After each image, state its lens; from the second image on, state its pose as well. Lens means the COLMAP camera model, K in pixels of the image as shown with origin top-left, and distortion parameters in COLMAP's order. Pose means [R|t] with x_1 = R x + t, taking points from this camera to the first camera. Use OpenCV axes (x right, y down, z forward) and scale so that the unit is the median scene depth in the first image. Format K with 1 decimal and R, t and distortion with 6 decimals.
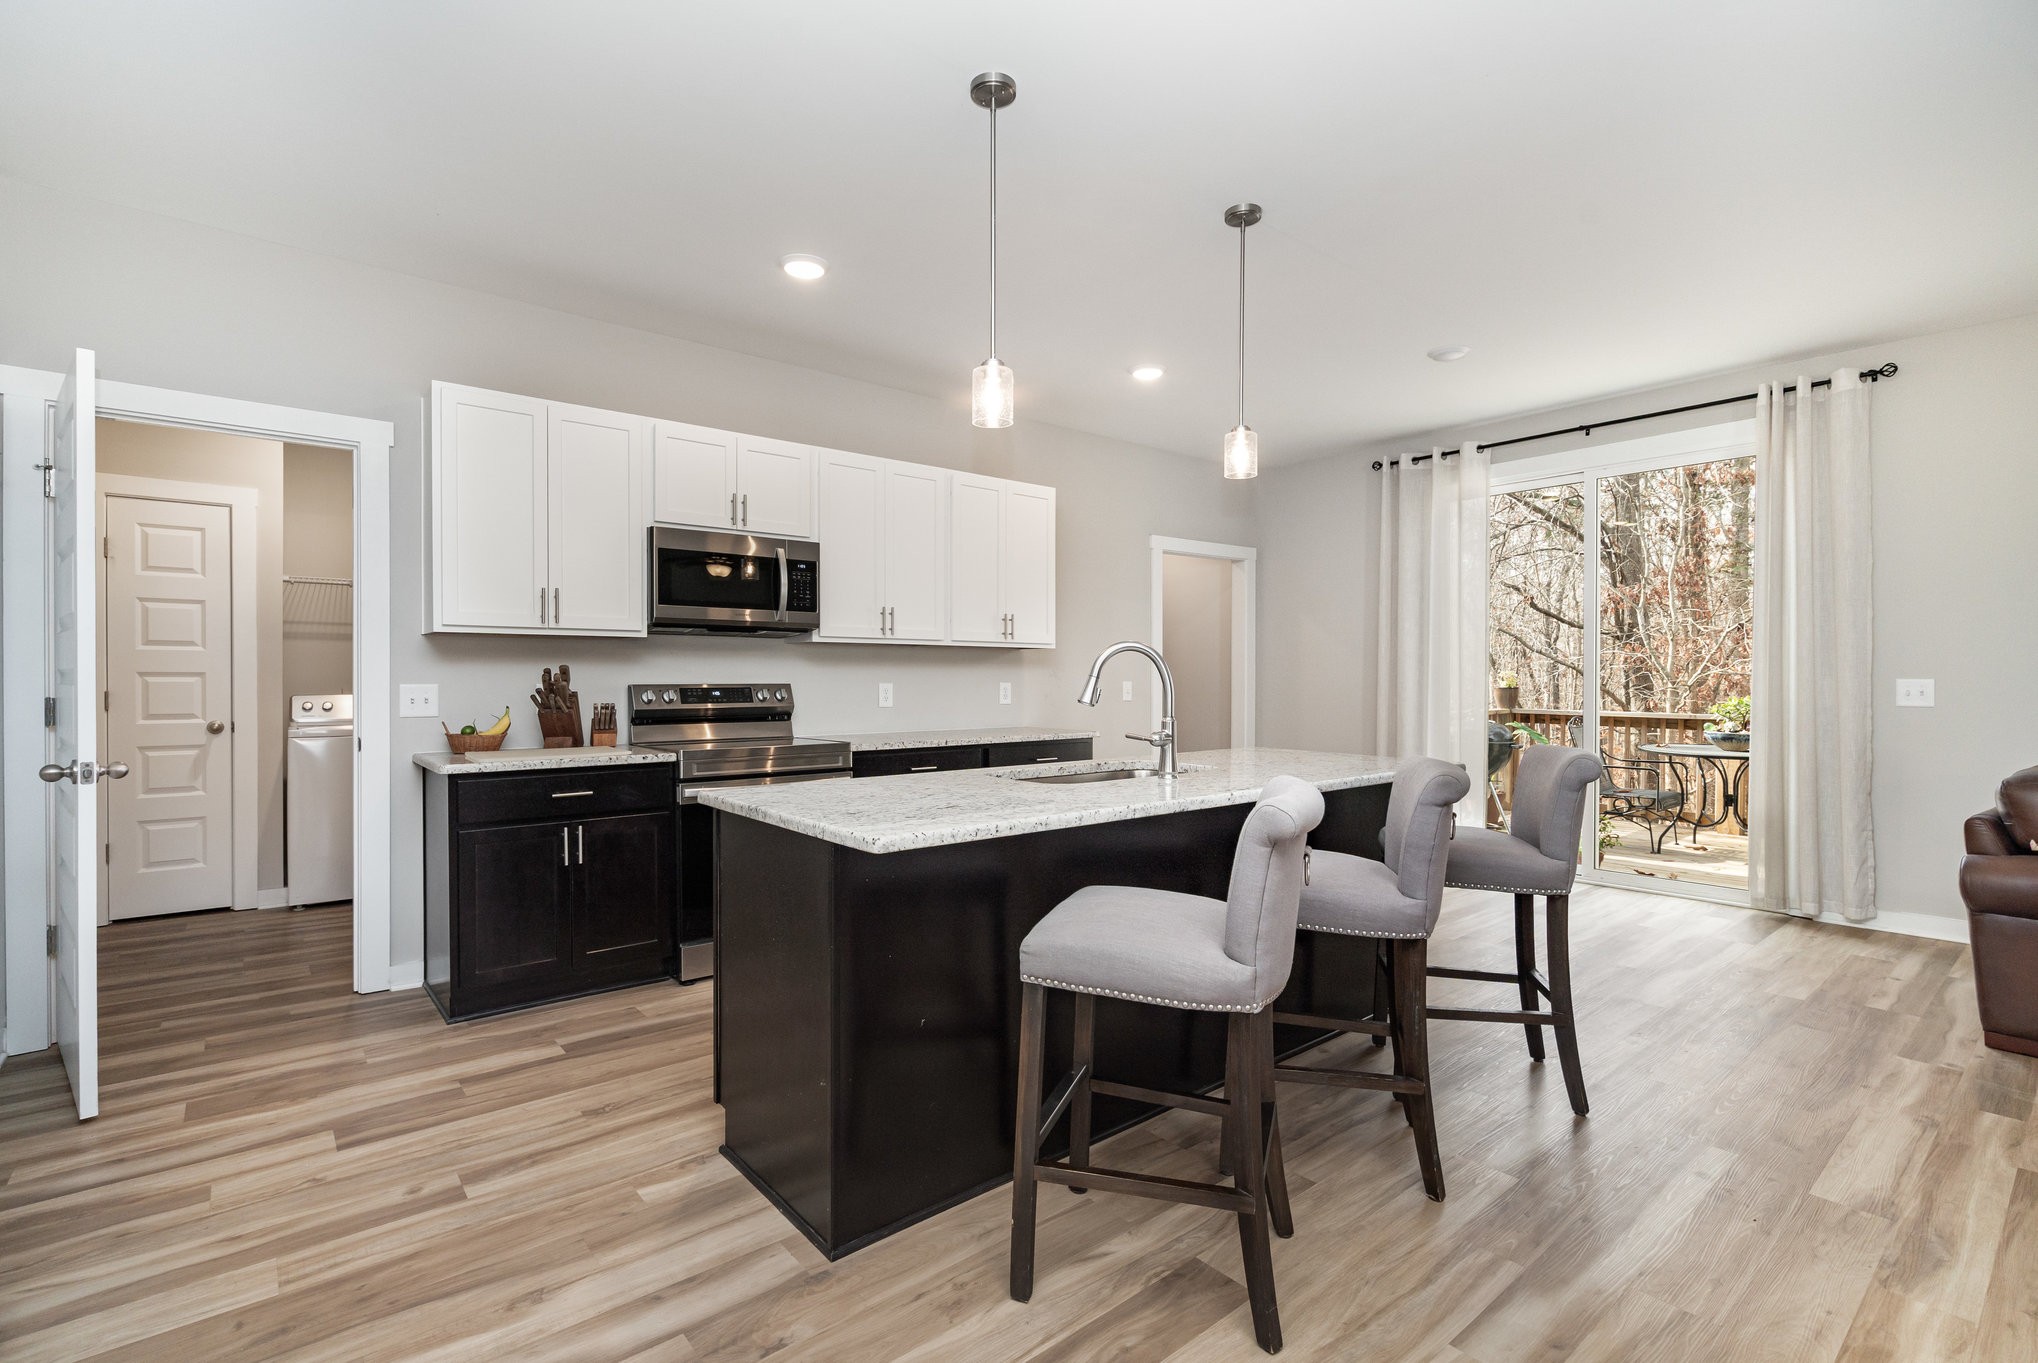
lens RADIAL K [[920.7, 0, 1019.0], [0, 920.7, 681.5], [0, 0, 1]] dist [0.002405, 0.000346]
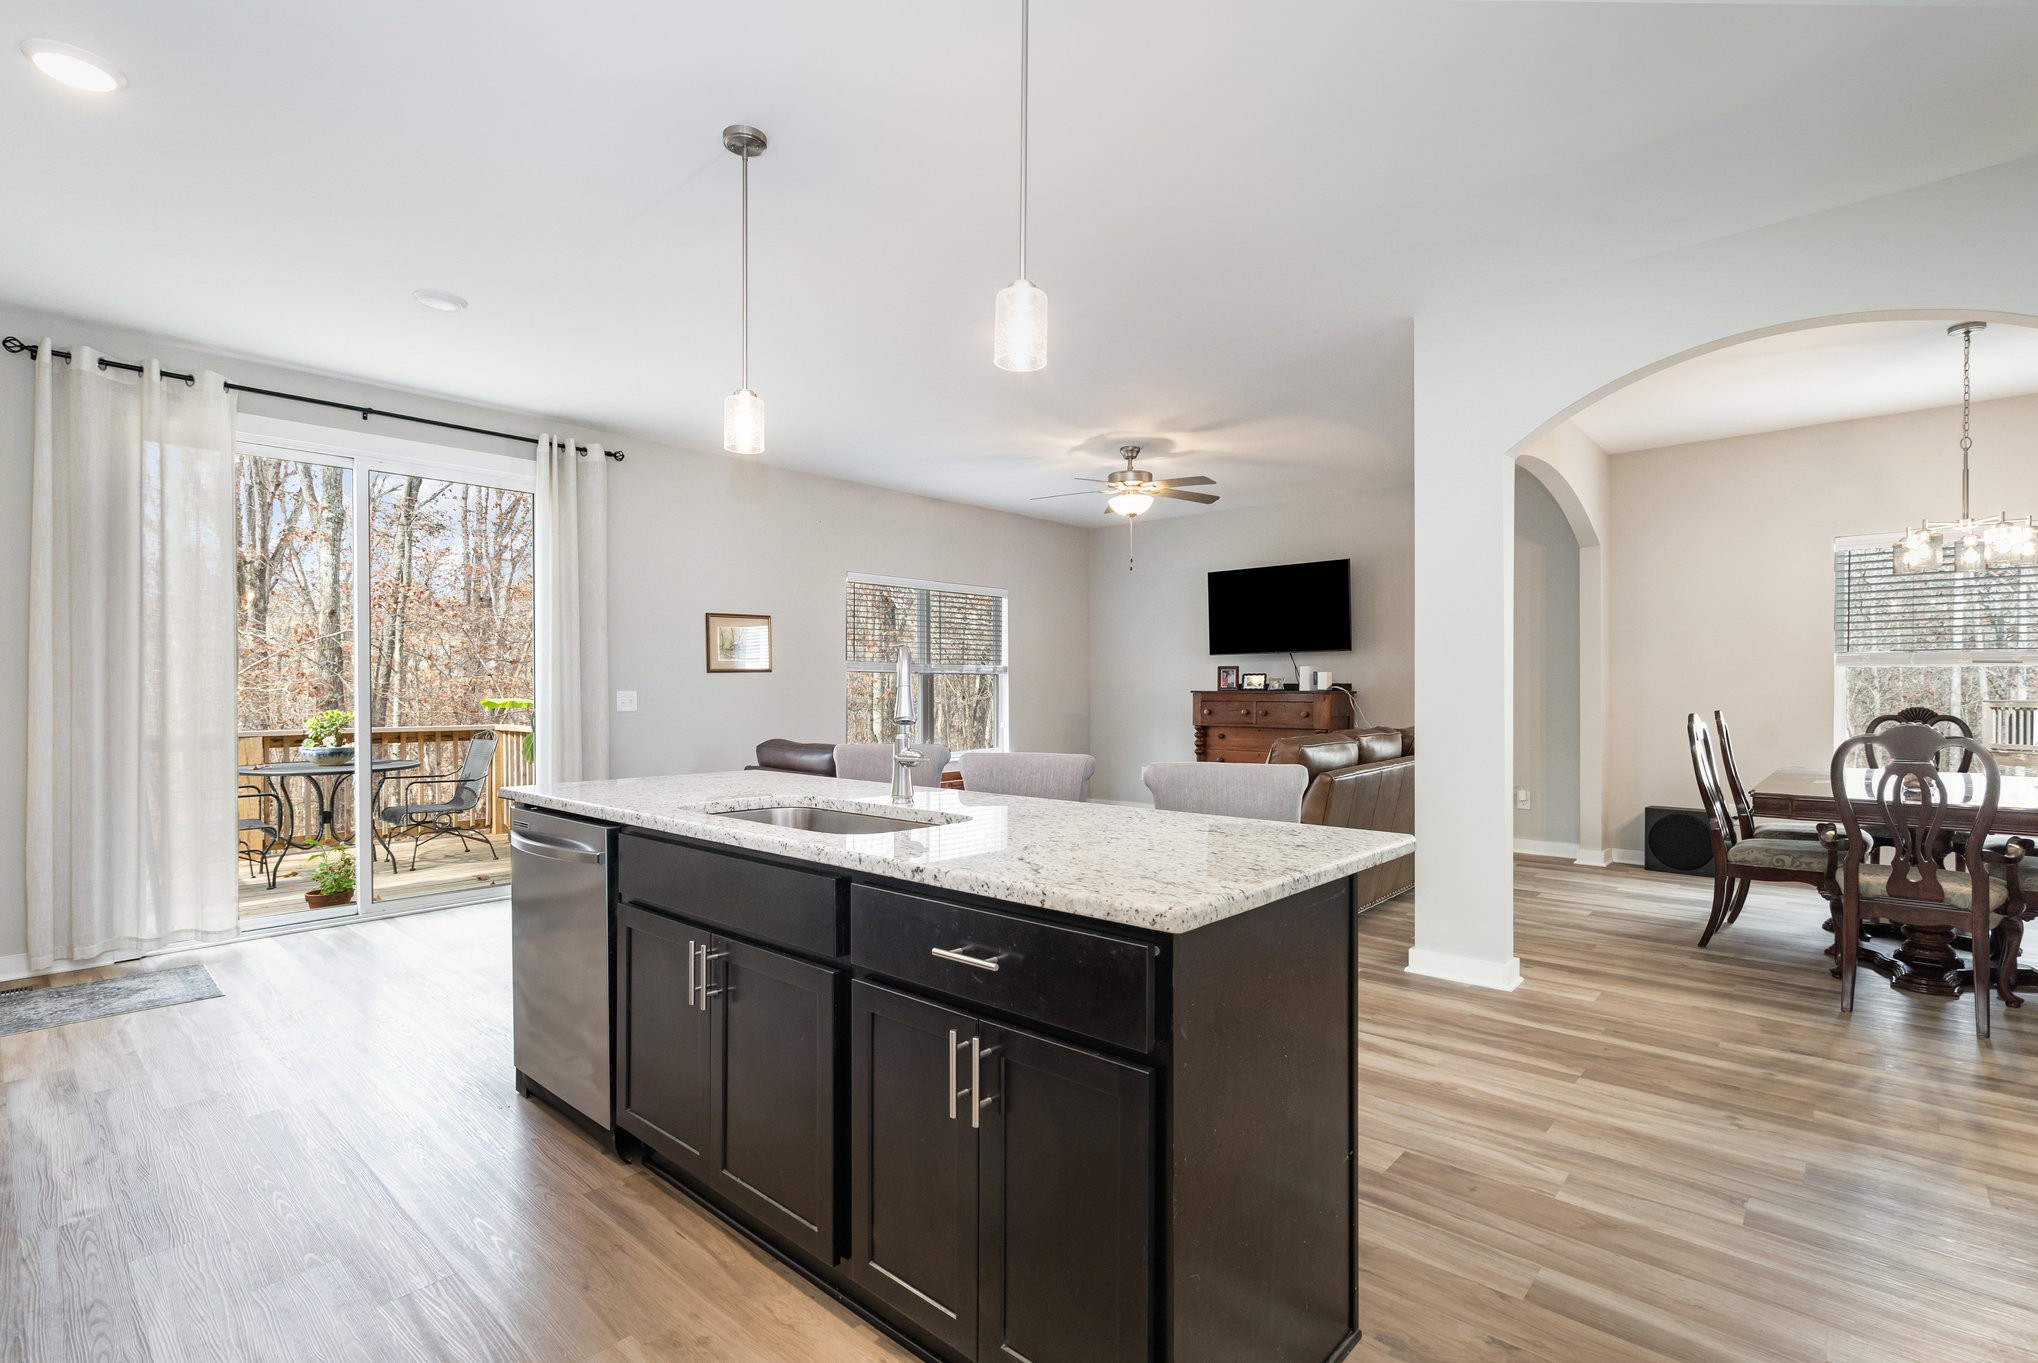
lens RADIAL K [[931.7, 0, 1019.0], [0, 931.7, 681.5], [0, 0, 1]] dist [0.000174, 0.000089]
pose [[-0.133292, 0.008862, 0.991037, -0.451823], [0.007858, 0.999938, -0.007885, -0.000840], [-0.991046, 0.006737, -0.133353, 0.615618]]
